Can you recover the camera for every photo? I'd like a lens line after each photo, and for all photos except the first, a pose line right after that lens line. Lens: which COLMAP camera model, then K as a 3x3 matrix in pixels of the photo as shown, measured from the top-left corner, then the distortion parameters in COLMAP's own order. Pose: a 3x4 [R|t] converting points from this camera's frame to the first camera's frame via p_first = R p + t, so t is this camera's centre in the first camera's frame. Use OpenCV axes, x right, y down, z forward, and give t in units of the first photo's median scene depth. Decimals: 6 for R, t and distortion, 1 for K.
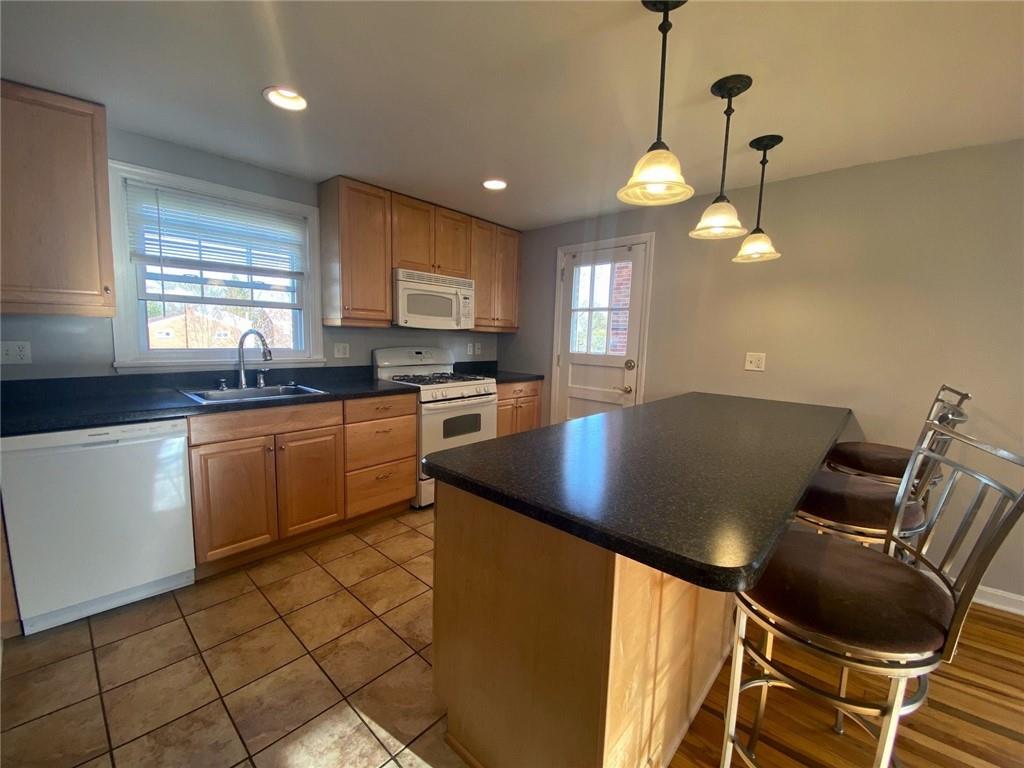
lens RADIAL K [[413.8, 0, 506.1], [0, 413.8, 383.5], [0, 0, 1]] dist [0.002503, -0.004957]
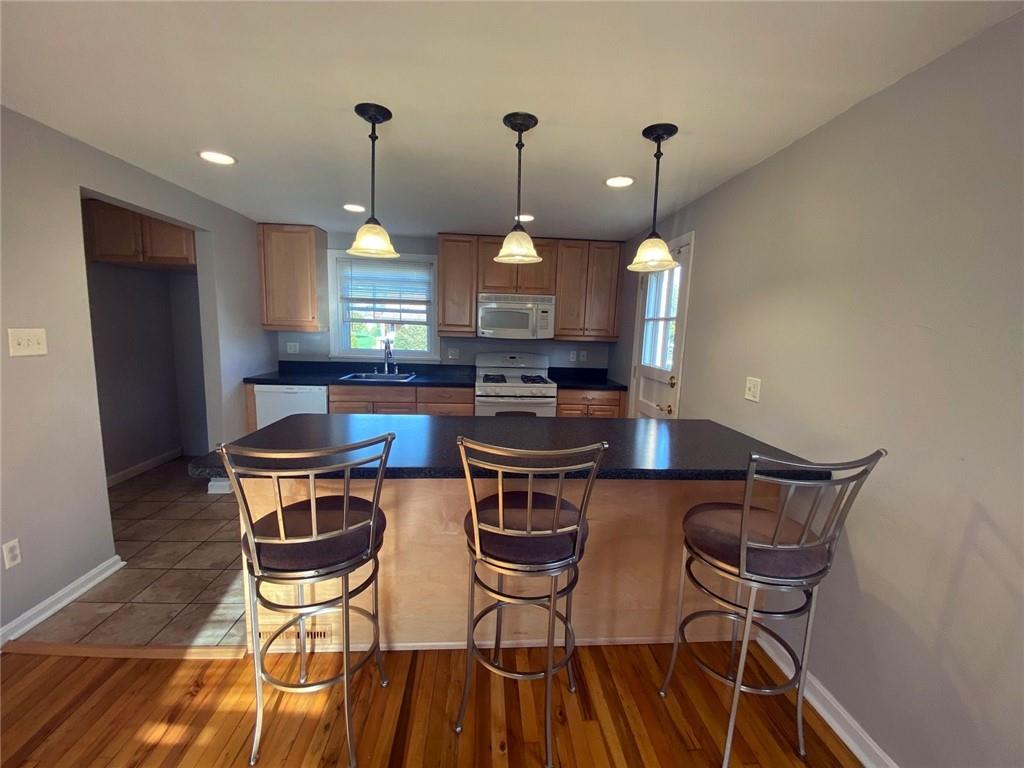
lens RADIAL K [[413.8, 0, 511.6], [0, 413.8, 384.4], [0, 0, 1]] dist [0.002503, -0.004957]
pose [[0.718183, 0.091698, -0.689786, 0.793560], [-0.092324, 0.995072, 0.036158, -0.047724], [0.689703, 0.037715, 0.723110, 0.137707]]
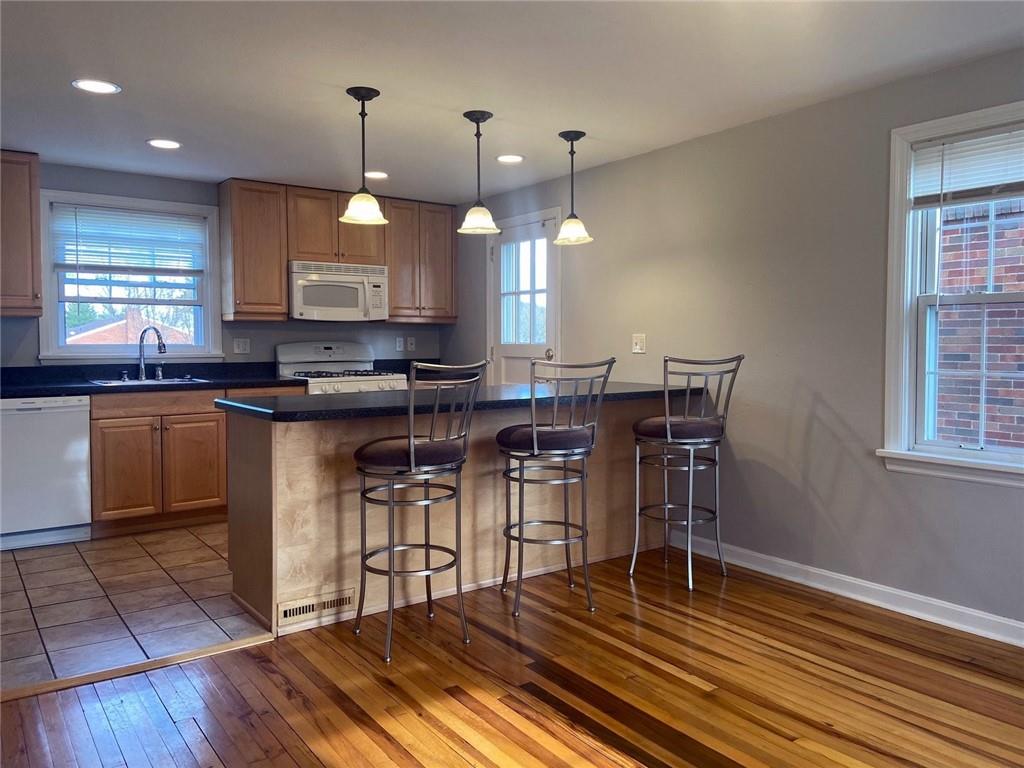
lens RADIAL K [[768.7, 0, 522.1], [0, 768.7, 378.0], [0, 0, 1]] dist [0.044141, -0.039758]
pose [[0.980714, -0.018651, -0.194557, 0.665876], [0.005903, 0.997809, -0.065898, 0.132807], [0.195360, 0.063479, 0.978675, -0.716431]]
